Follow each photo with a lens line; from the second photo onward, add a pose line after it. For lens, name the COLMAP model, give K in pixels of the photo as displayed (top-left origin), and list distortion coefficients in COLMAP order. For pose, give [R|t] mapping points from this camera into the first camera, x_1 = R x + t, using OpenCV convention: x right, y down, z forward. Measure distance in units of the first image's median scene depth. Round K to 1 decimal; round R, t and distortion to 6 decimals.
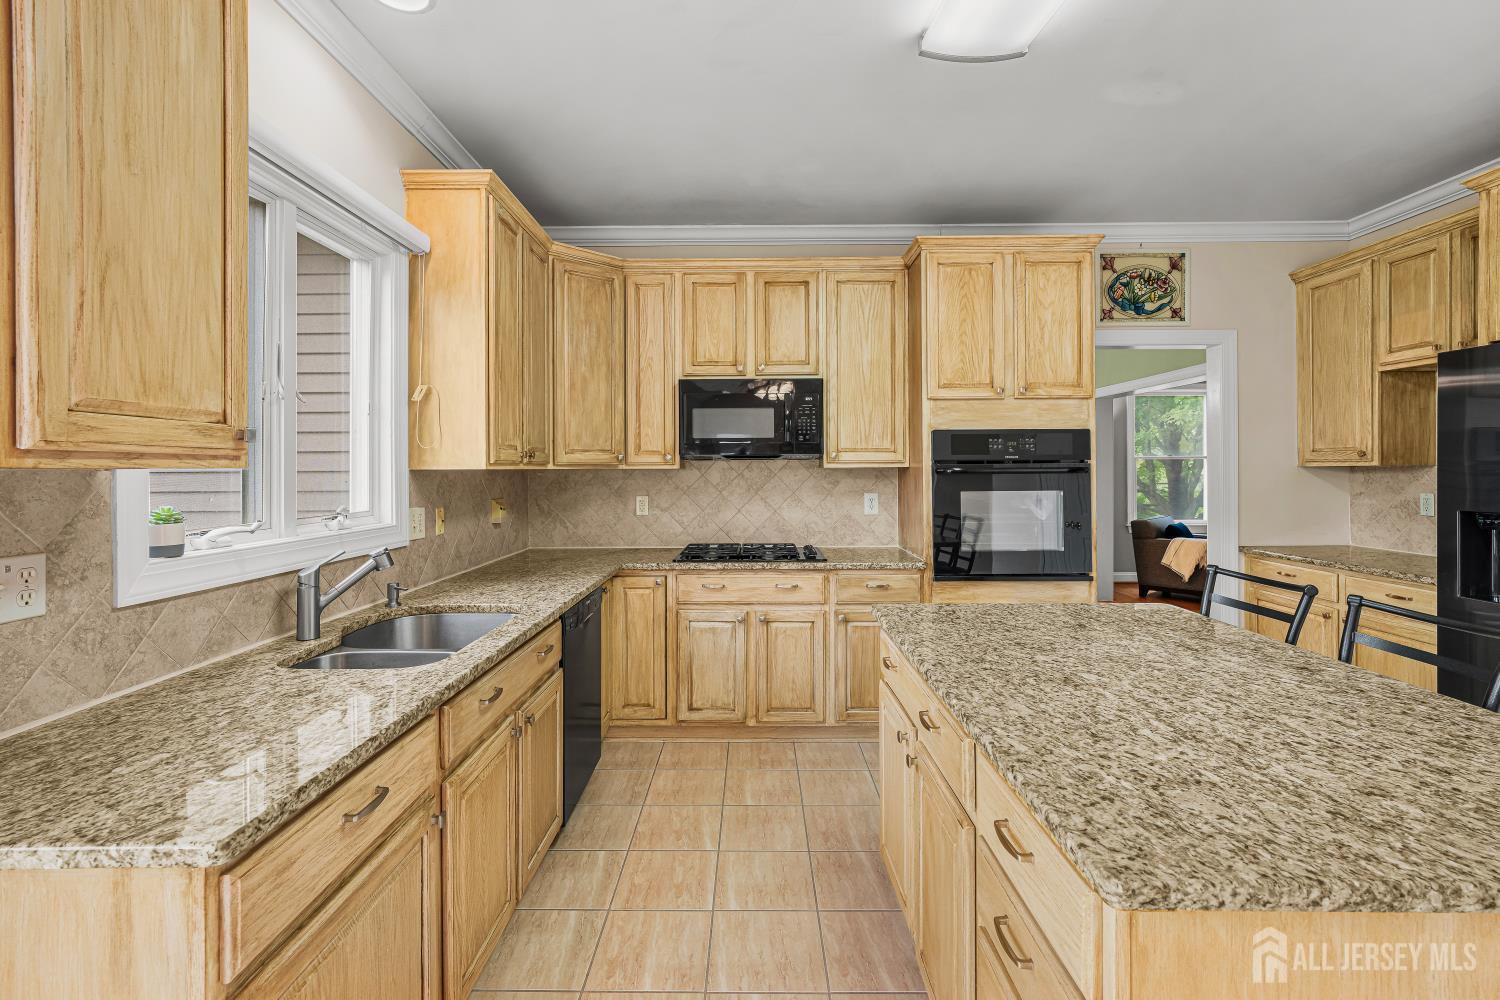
lens RADIAL K [[673.1, 0, 747.9], [0, 673.1, 469.5], [0, 0, 1]] dist [-0.002198, -0.000123]
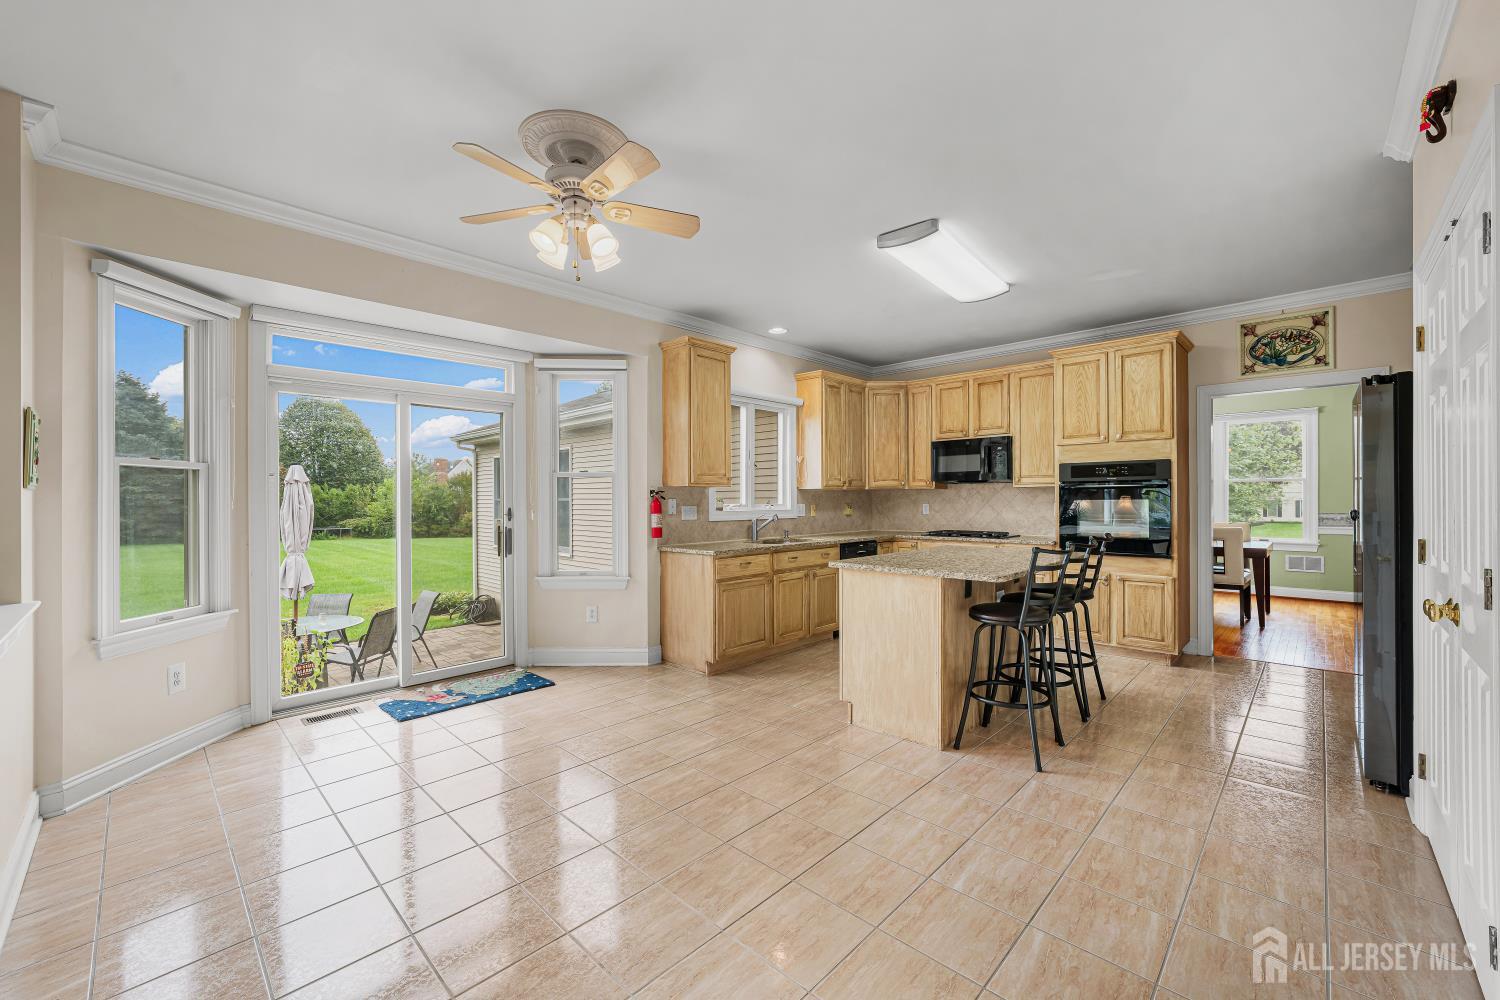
lens RADIAL K [[598.1, 0, 748.9], [0, 598.1, 497.5], [0, 0, 1]] dist [-0.011556, 0.000334]
pose [[0.725963, -0.001190, -0.687733, 0.709075], [0.001350, 0.999999, -0.000306, 0.025092], [0.687733, -0.000706, 0.725964, -0.603233]]
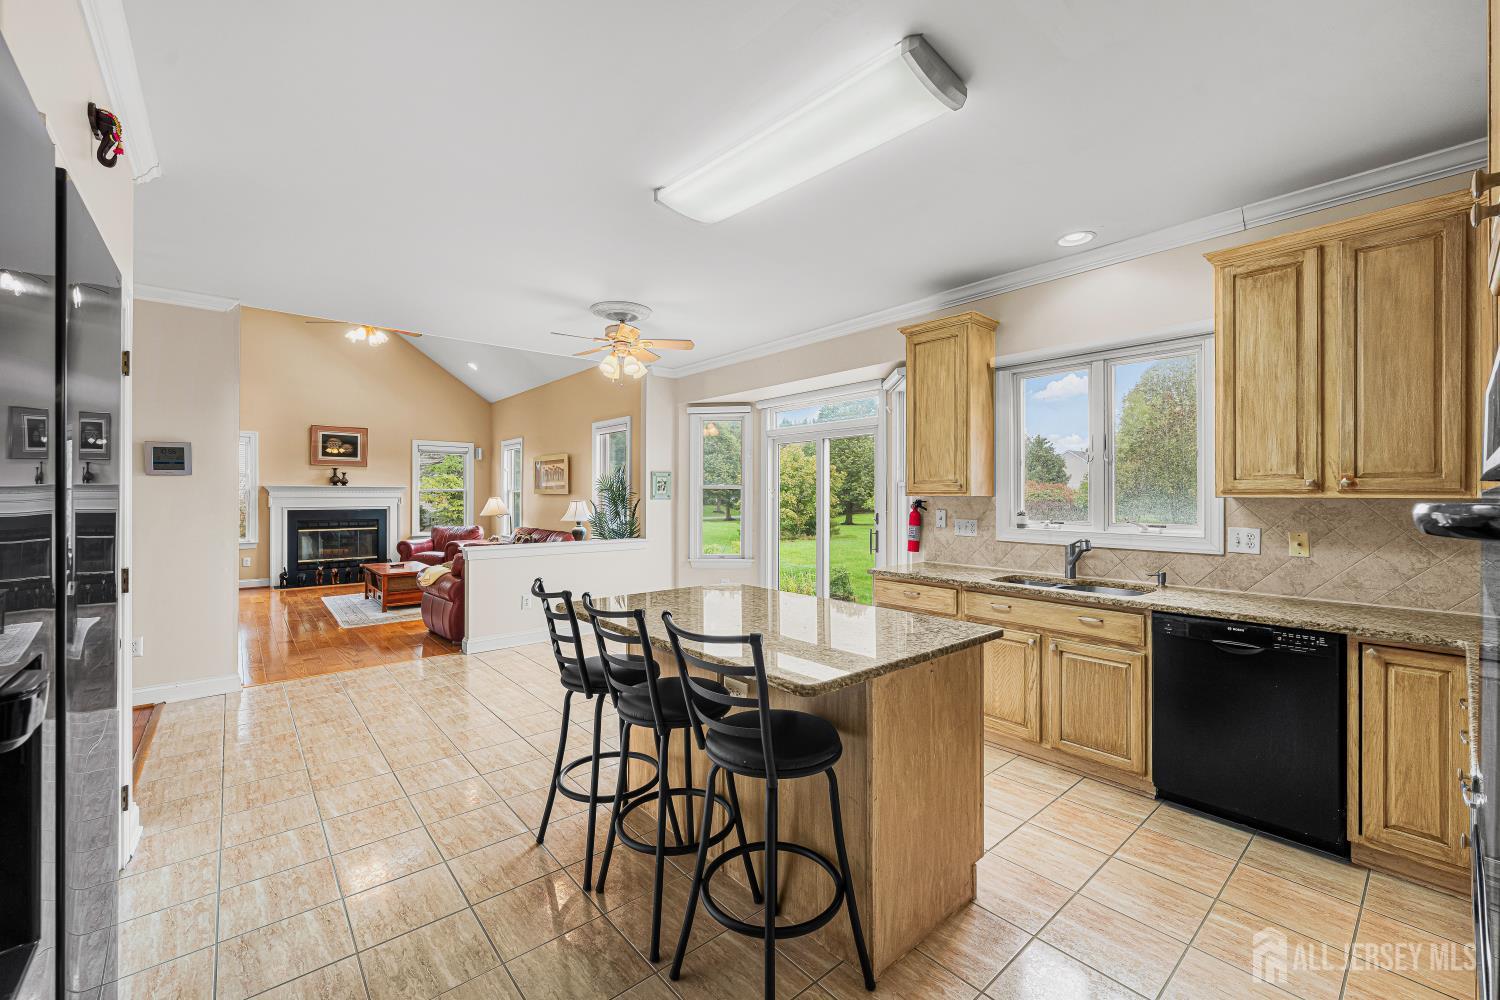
lens RADIAL K [[602.9, 0, 747.5], [0, 602.9, 492.1], [0, 0, 1]] dist [-0.001280, -0.000047]
pose [[-0.754412, 0.000130, -0.656402, 0.715604], [0.001094, 0.999999, -0.001060, -0.007424], [0.656401, -0.001518, -0.754411, 0.943357]]
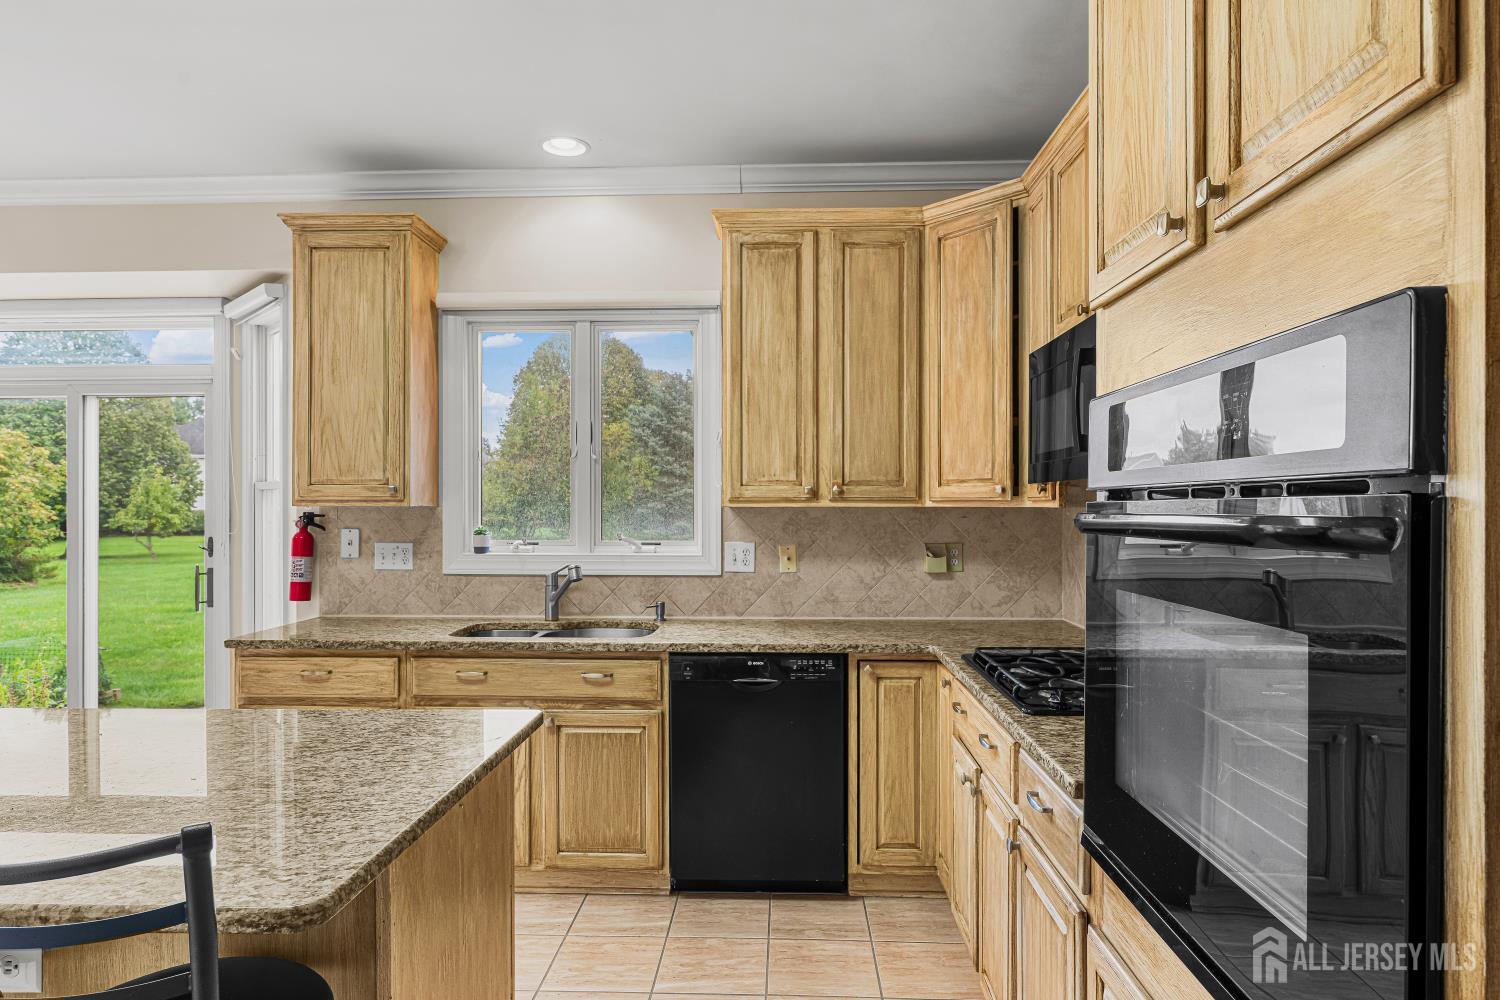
lens RADIAL K [[890.7, 0, 750.0], [0, 890.7, 500.0], [0, 0, 1]] dist [-0.001094, -0.000024]
pose [[-0.032371, 0.000458, -0.999476, 0.700198], [-0.000406, 1.000000, 0.000471, -0.008386], [0.999476, 0.000421, -0.032371, 0.808263]]
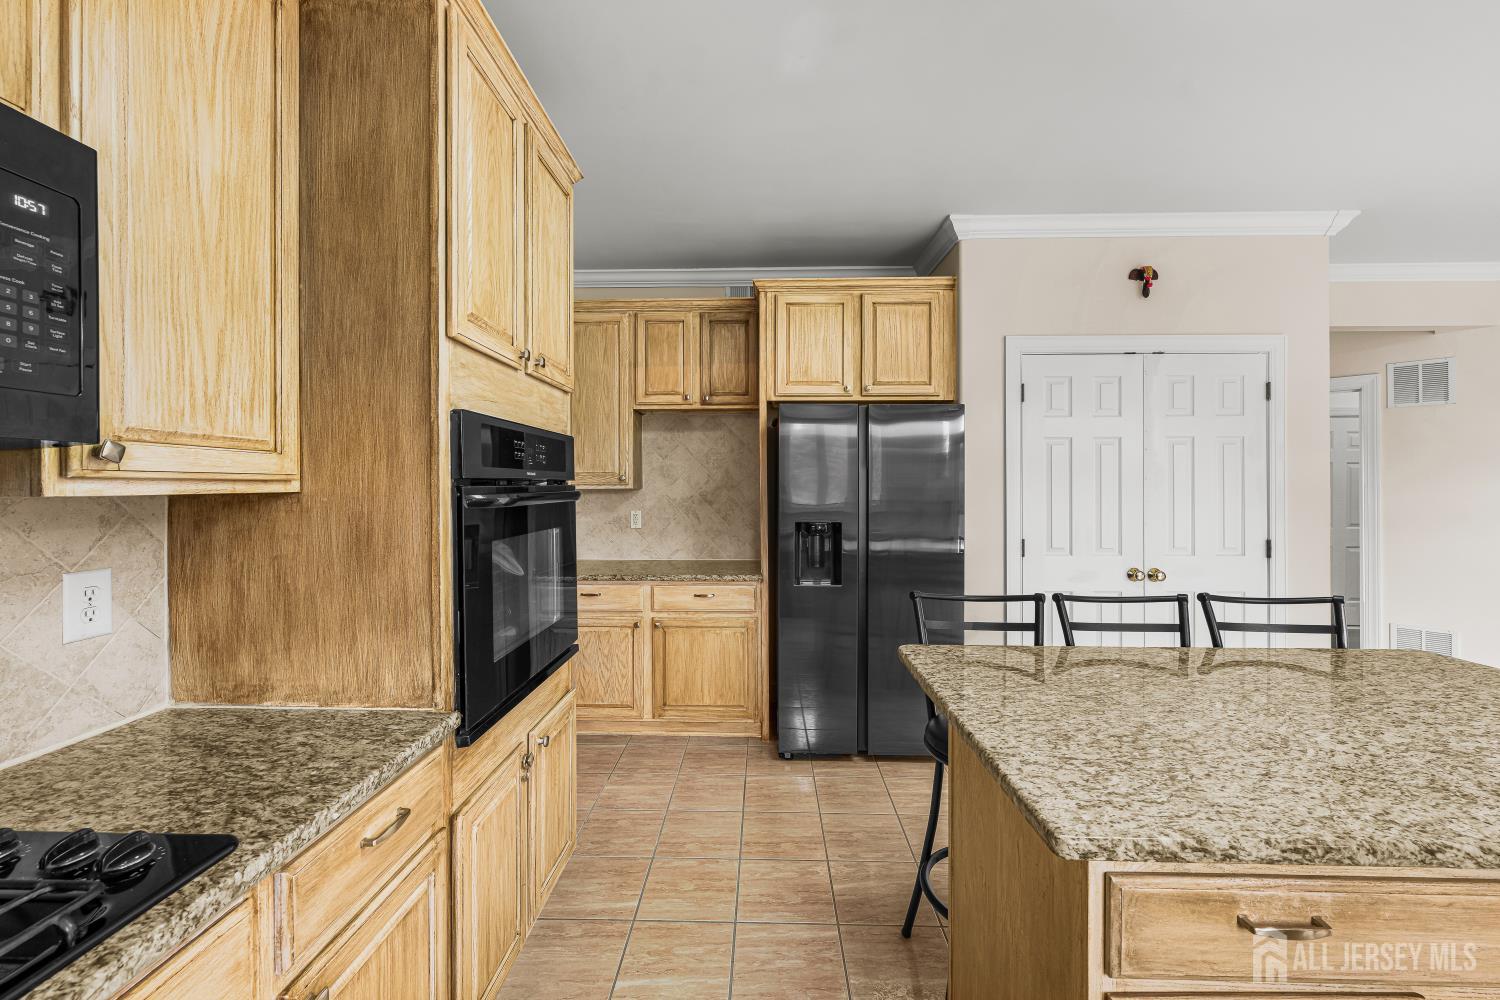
lens RADIAL K [[602.9, 0, 747.5], [0, 602.9, 492.1], [0, 0, 1]] dist [-0.001280, -0.000047]
pose [[0.023090, -0.005265, 0.999720, -0.115492], [0.002749, 0.999983, 0.005203, -0.005094], [-0.999730, 0.002628, 0.023104, 0.768092]]
